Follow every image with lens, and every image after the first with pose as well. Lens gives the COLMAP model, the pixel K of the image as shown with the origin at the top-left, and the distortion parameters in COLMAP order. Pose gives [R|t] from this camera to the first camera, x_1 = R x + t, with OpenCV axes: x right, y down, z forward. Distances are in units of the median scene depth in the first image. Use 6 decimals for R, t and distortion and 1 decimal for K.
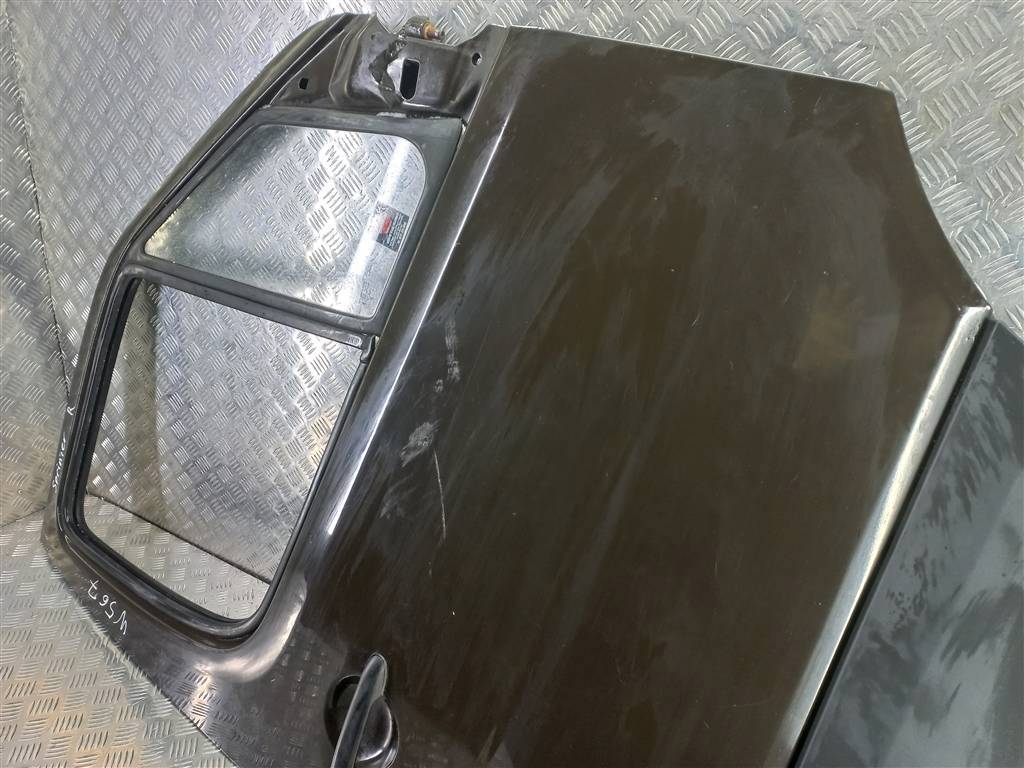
lens RADIAL K [[795.6, 0, 535.5], [0, 795.6, 400.8], [0, 0, 1]] dist [0.004276, 0.013056]
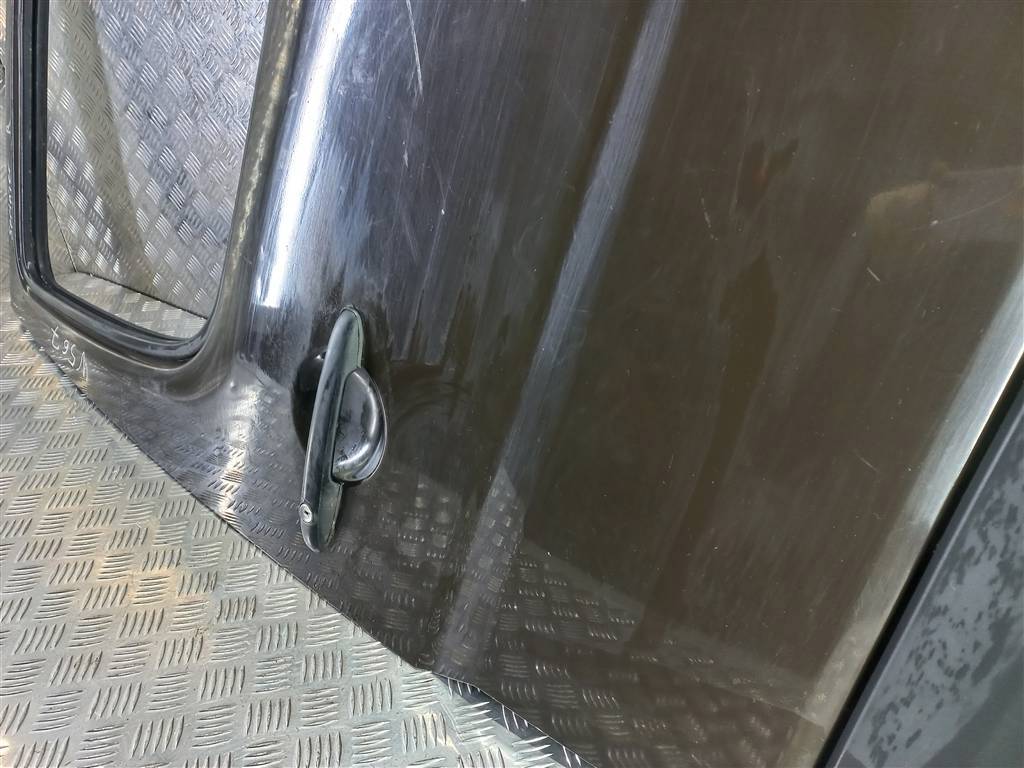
lens RADIAL K [[773.1, 0, 509.7], [0, 773.1, 405.1], [0, 0, 1]] dist [0.054440, -0.059500]
pose [[0.990968, -0.038840, -0.128352, 0.024677], [0.052896, 0.992745, 0.107981, 0.332116], [0.123227, -0.113795, 0.985833, 0.335110]]
